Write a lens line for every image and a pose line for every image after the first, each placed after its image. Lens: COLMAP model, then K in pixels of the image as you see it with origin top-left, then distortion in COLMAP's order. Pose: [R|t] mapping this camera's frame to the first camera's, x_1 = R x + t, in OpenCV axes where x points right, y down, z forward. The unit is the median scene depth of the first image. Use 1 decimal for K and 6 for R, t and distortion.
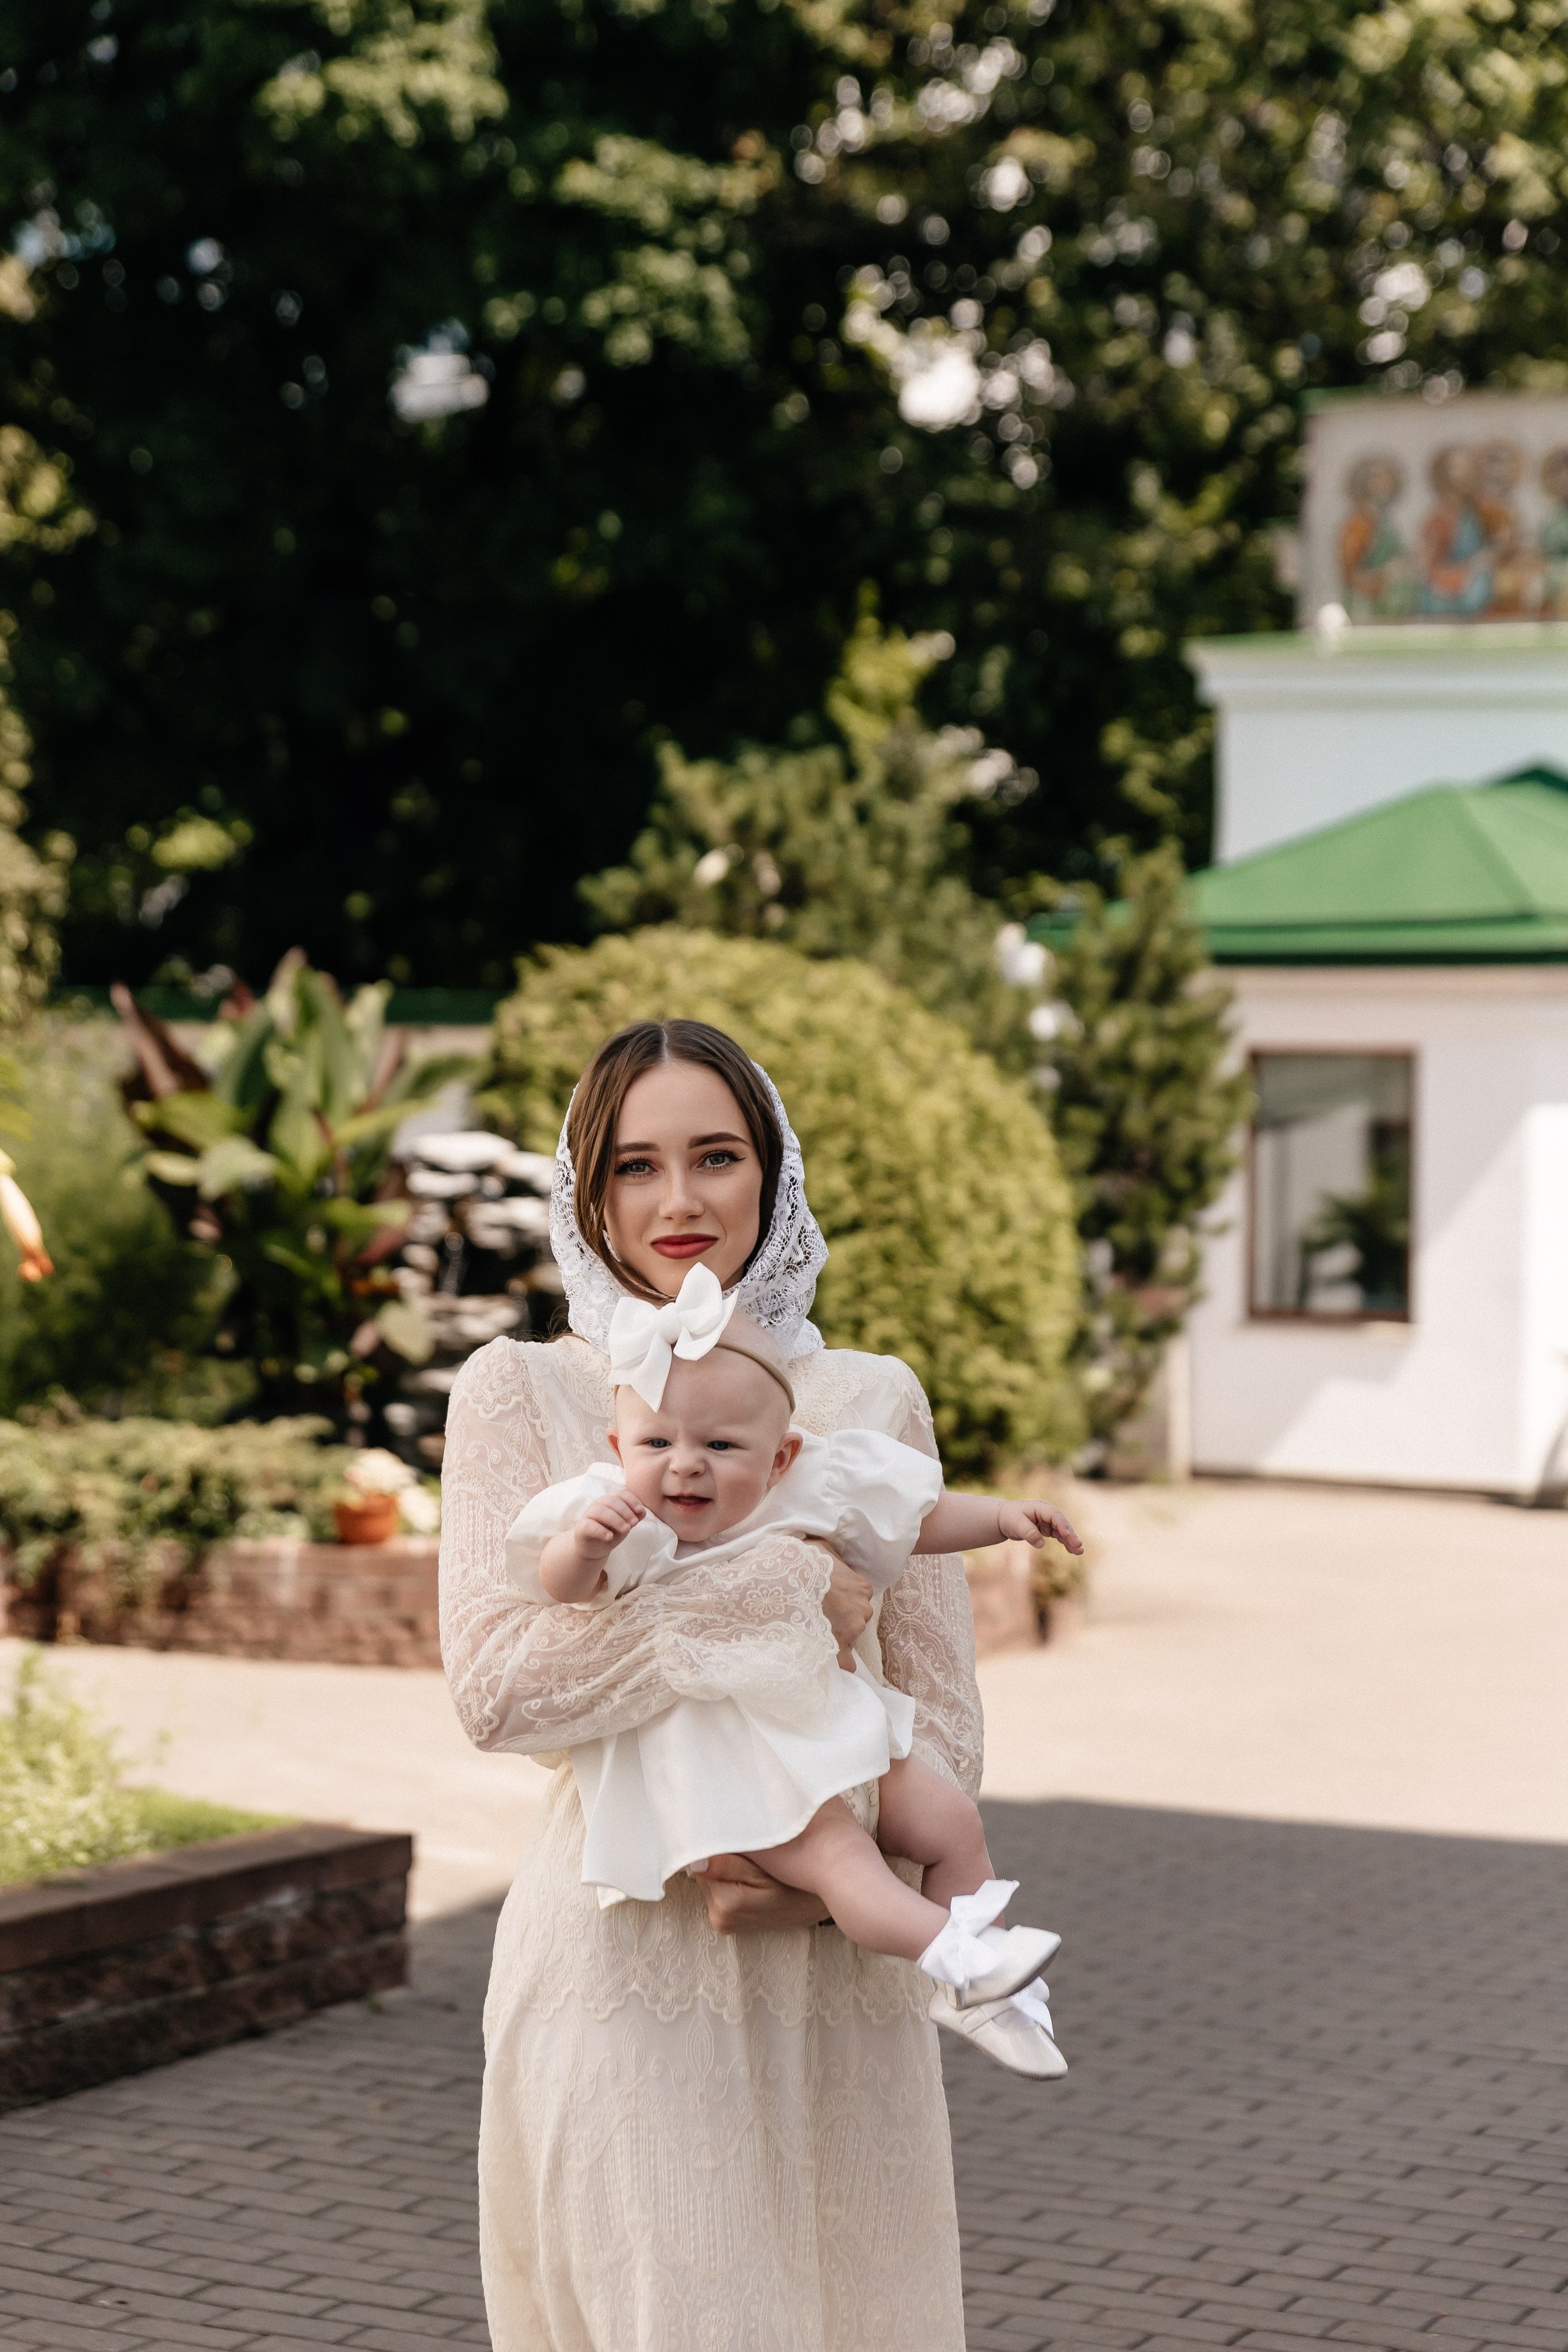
lens RADIAL K [[4535.1, 0, 784.0], [0, 4535.1, 1176.0], [0, 0, 1]] dist [0.001349, -0.145567]
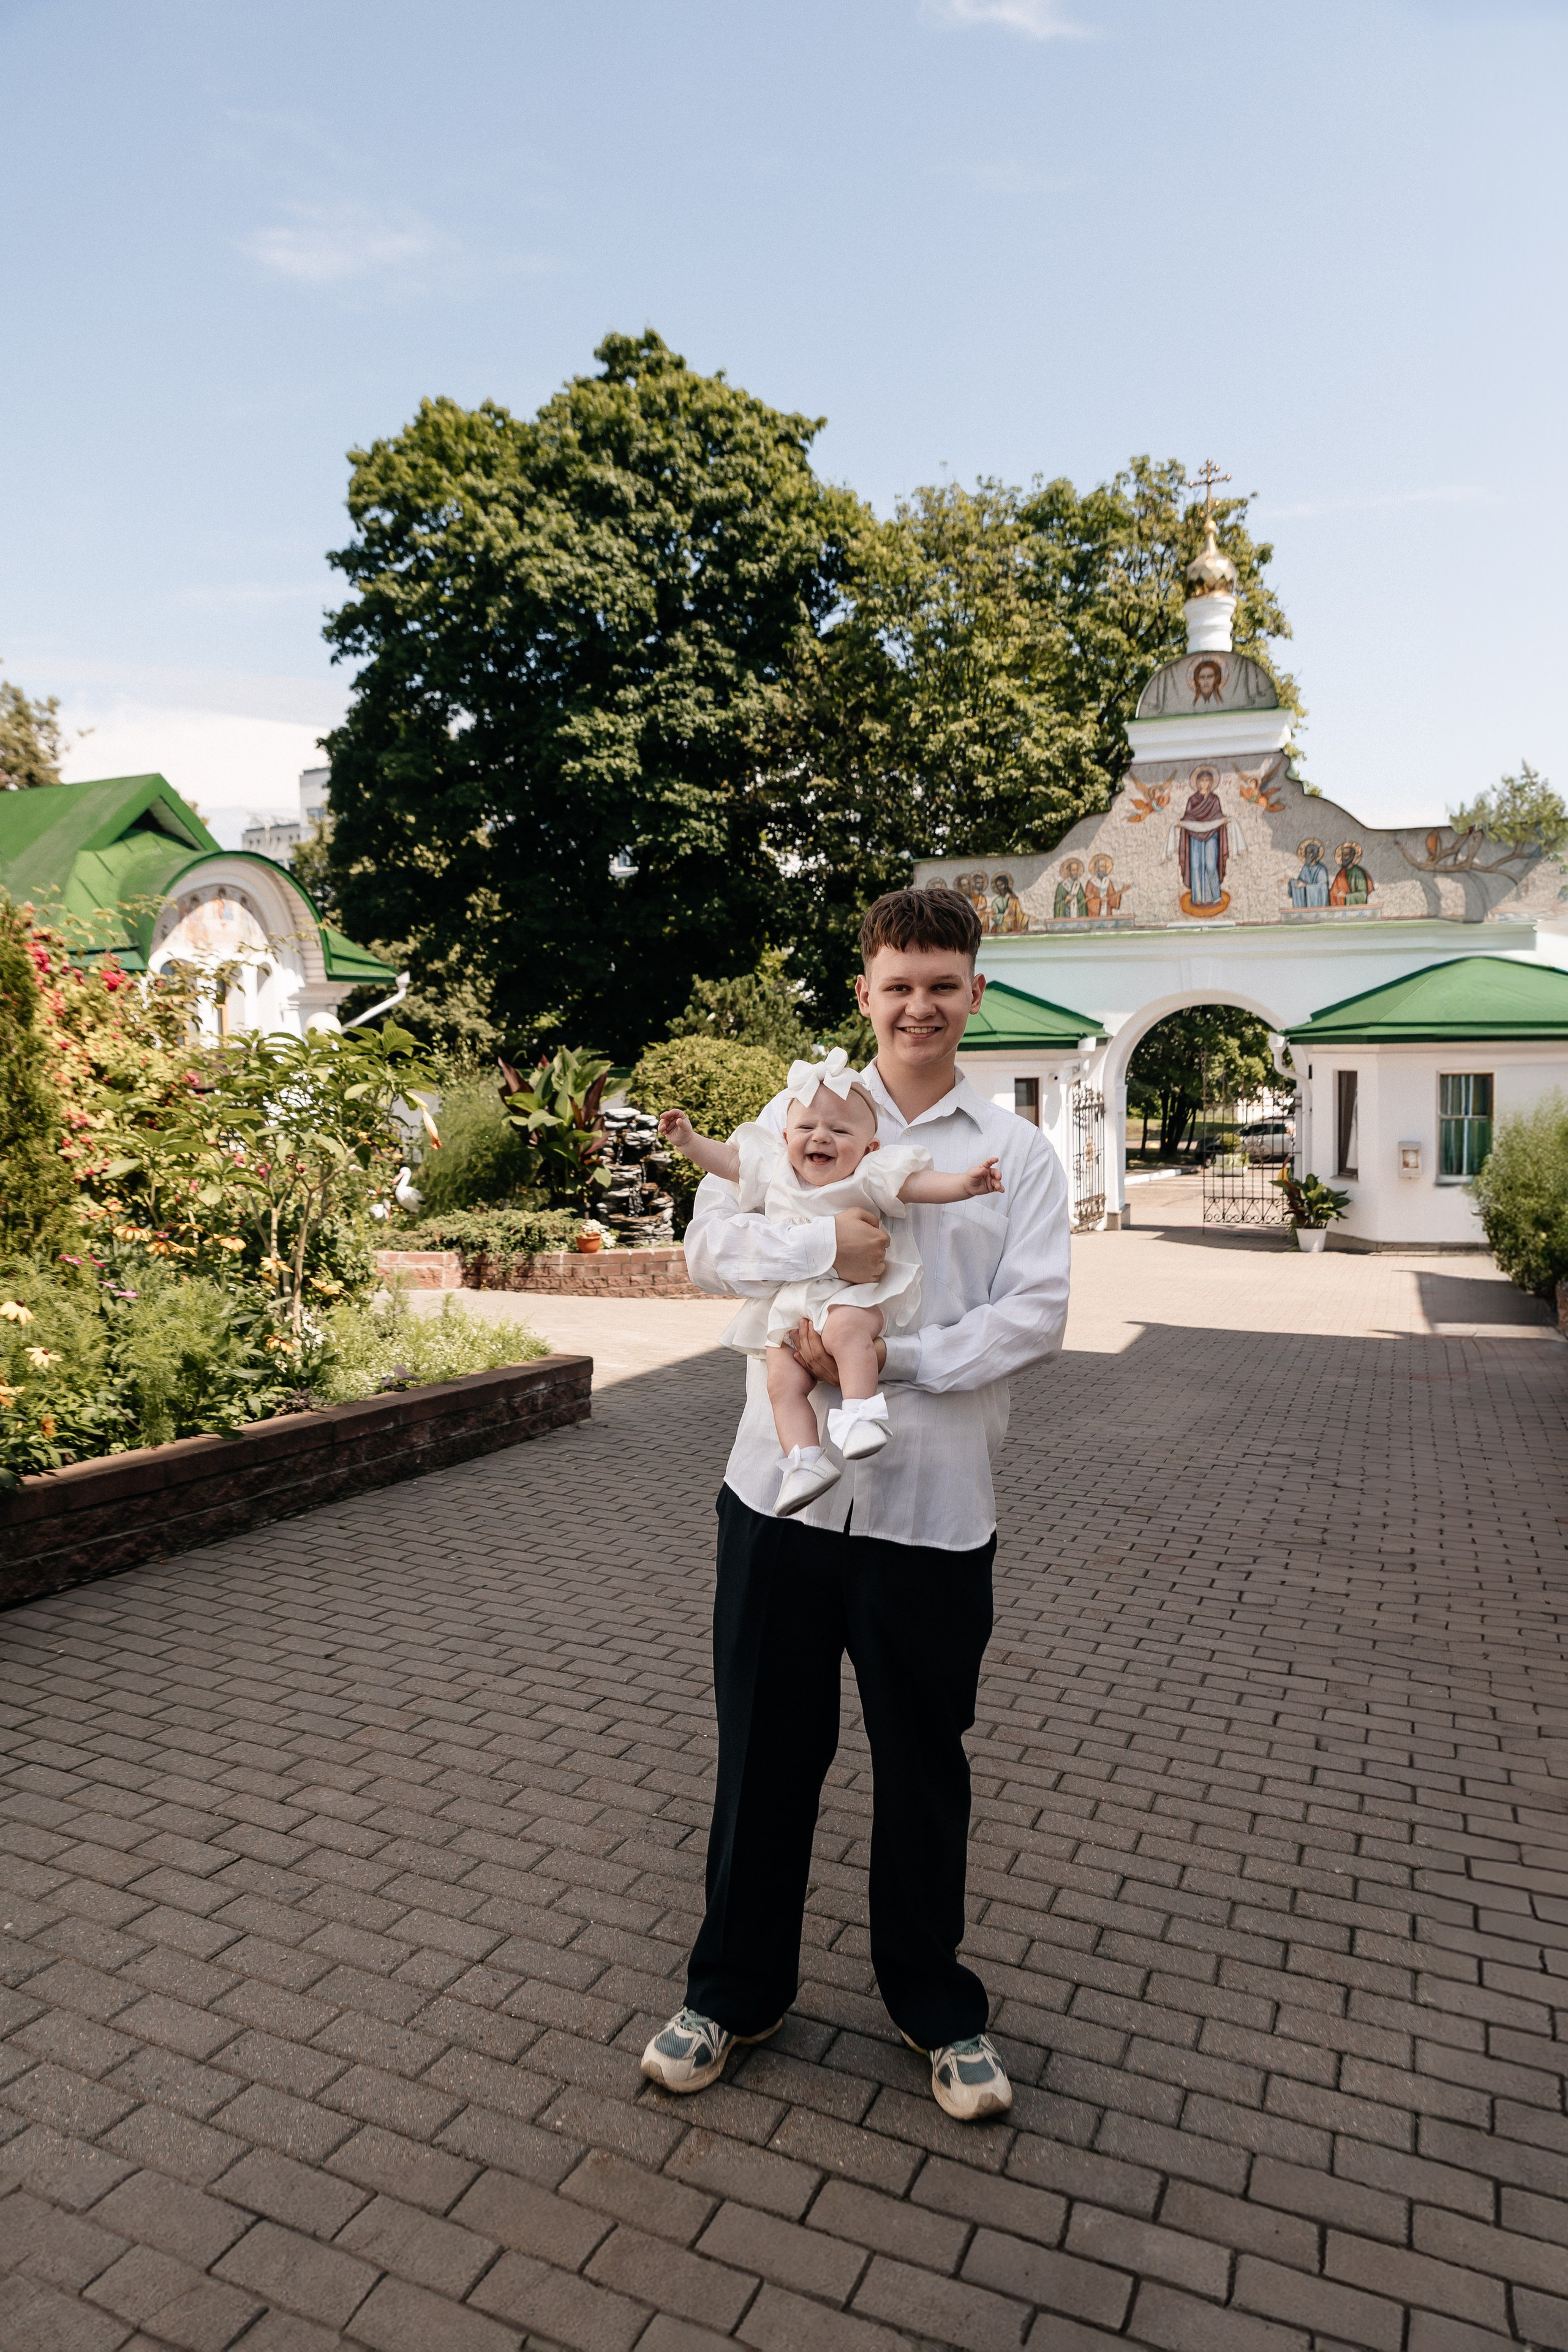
lens RADIAL K [[1469.5, 0, 729.3], [0, 1469.5, 1099.0], [0, 0, 1]] dist [-0.000830, 0.000401]
pose [[0.999842, -0.014677, -0.010016, 0.004894], [0.014445, 0.999634, -0.022883, 0.007073], [0.010348, 0.022735, 0.999688, 0.073292]]
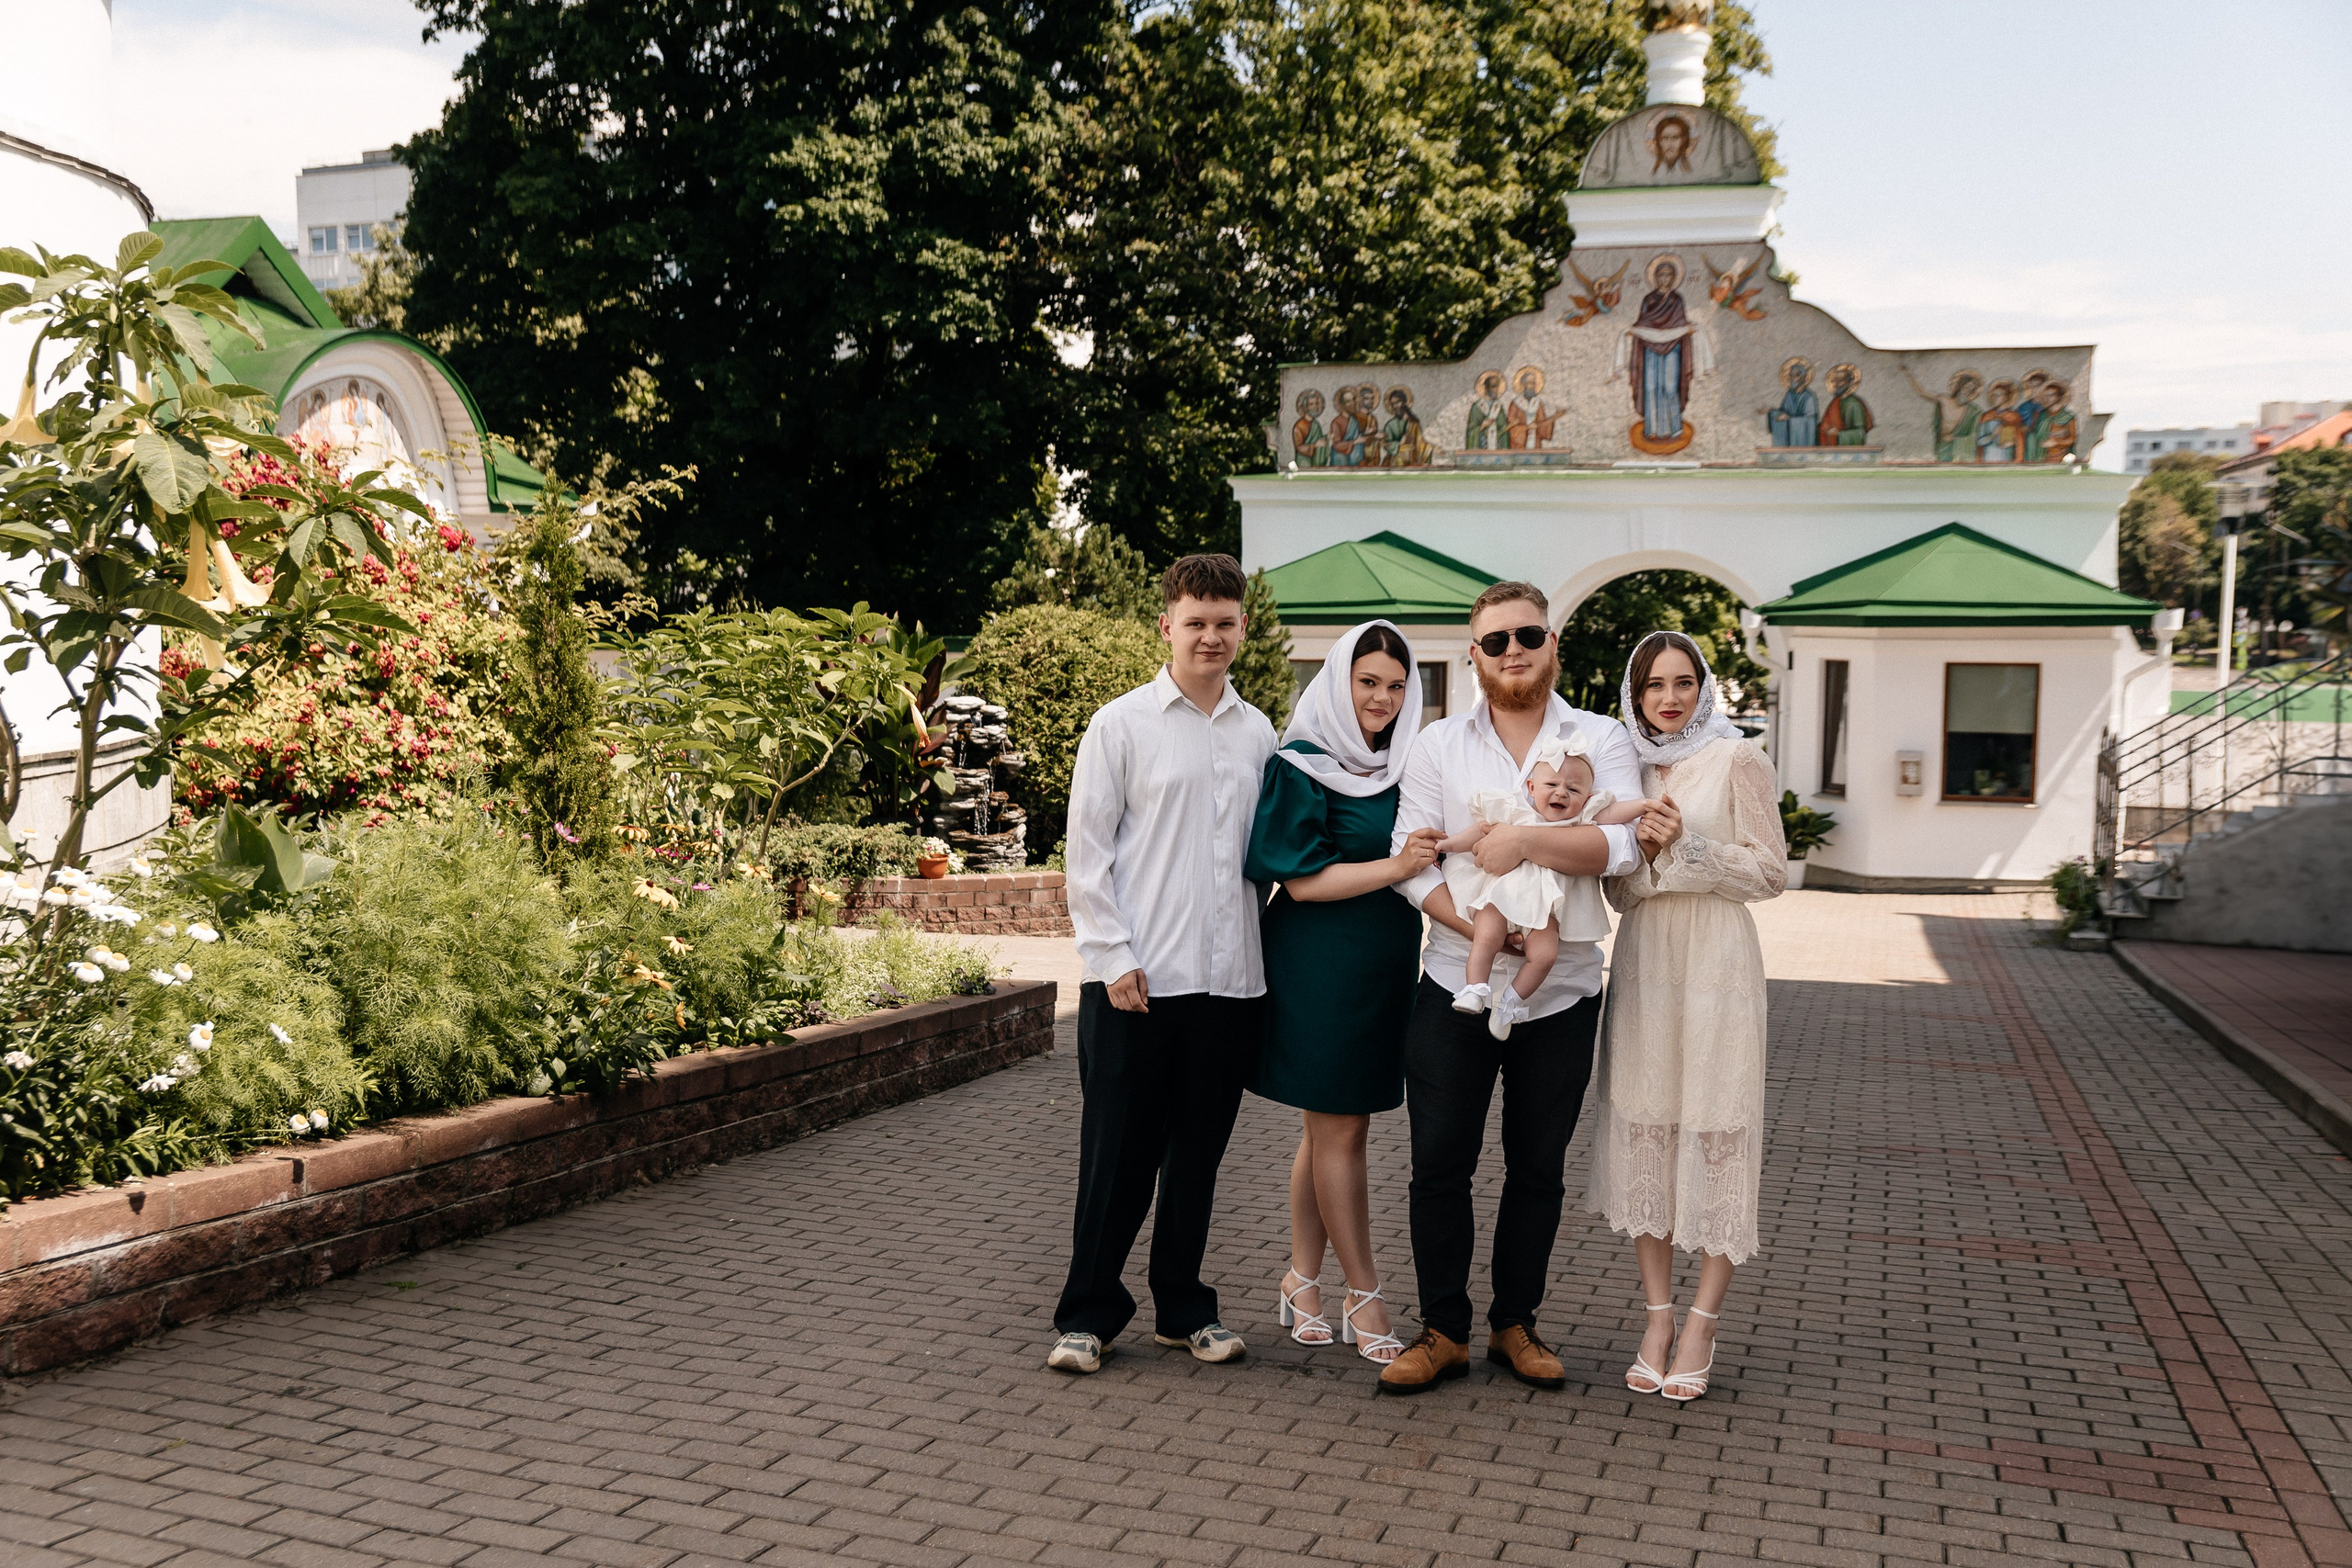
lens RADIAL K [[2150.0, 0, 1176.0], [0, 2150.0, 784.0], [0, 0, 1]] dist [-0.007642, -0.004807]
pose [[0.994614, -0.004012, 0.103566, -0.071293], [0.001267, 0.999646, 0.026560, 0.006032], [-0.103636, -0.026286, 0.994268, -0.058786]]
